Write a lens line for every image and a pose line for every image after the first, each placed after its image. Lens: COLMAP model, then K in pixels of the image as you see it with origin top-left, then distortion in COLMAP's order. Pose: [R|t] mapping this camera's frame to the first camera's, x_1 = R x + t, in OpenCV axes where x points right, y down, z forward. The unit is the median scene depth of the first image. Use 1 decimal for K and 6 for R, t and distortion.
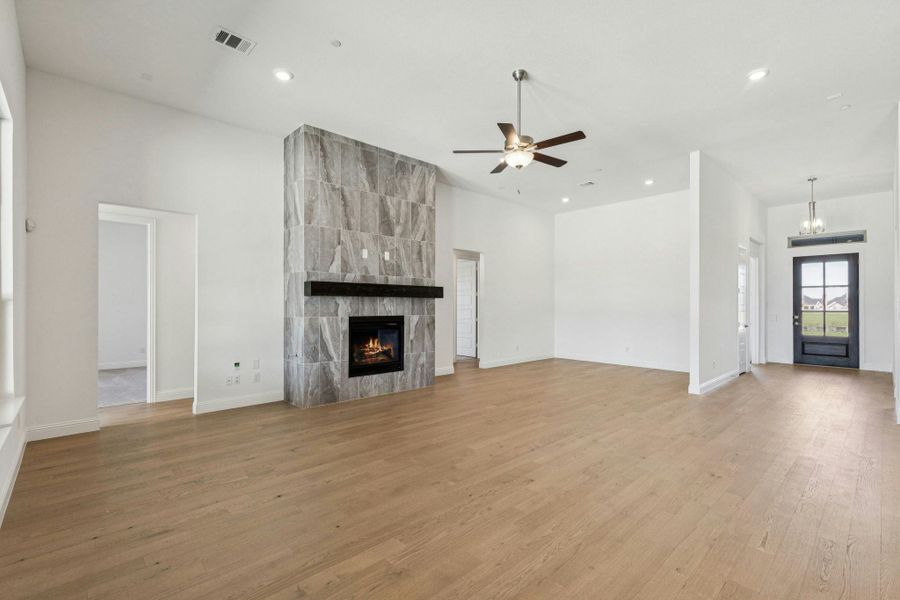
lens RADIAL K [[401.8, 0, 454.7], [0, 401.8, 303.0], [0, 0, 1]] dist [0.003709, 0.000134]
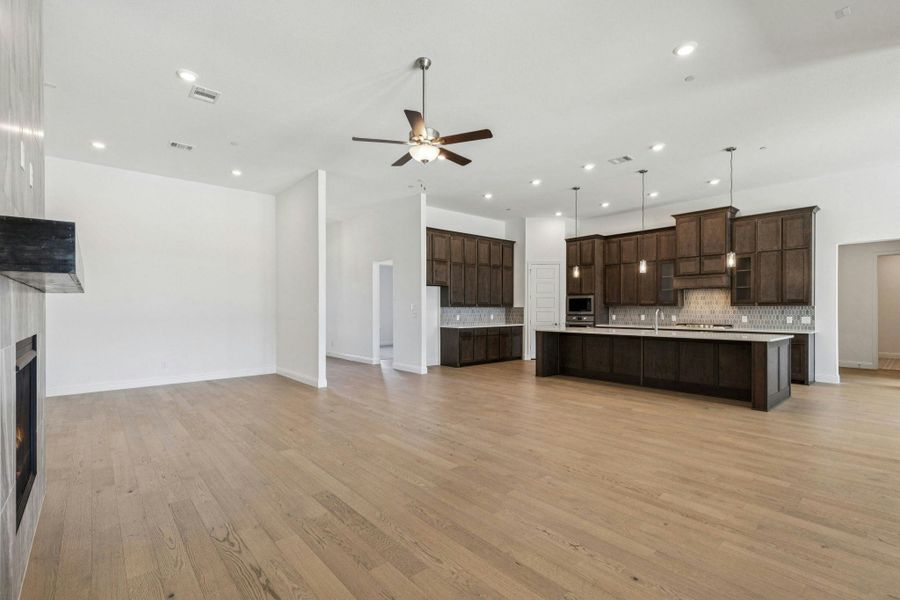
lens RADIAL K [[411.0, 0, 454.5], [0, 411.0, 309.5], [0, 0, 1]] dist [0.003815, 0.000419]
pose [[0.039919, -0.006309, 0.999183, -0.566086], [-0.004167, 0.999970, 0.006481, 0.002191], [-0.999194, -0.004422, 0.039892, 0.626214]]
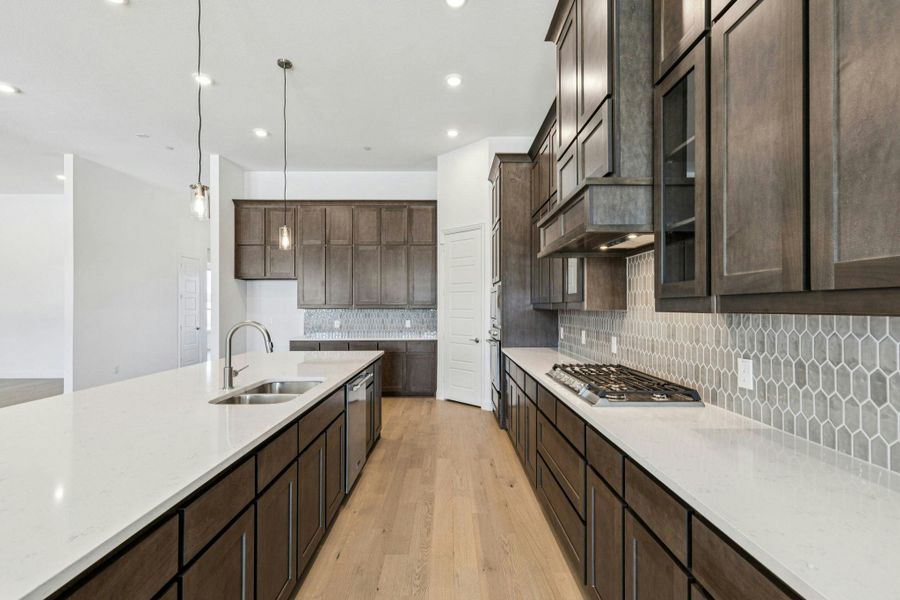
lens RADIAL K [[404.3, 0, 454.2], [0, 404.3, 304.1], [0, 0, 1]] dist [0.006402, -0.000122]
pose [[0.679156, -0.001492, 0.733993, 0.538820], [0.002743, 0.999996, -0.000506, -0.009804], [-0.733989, 0.002357, 0.679157, -0.372545]]
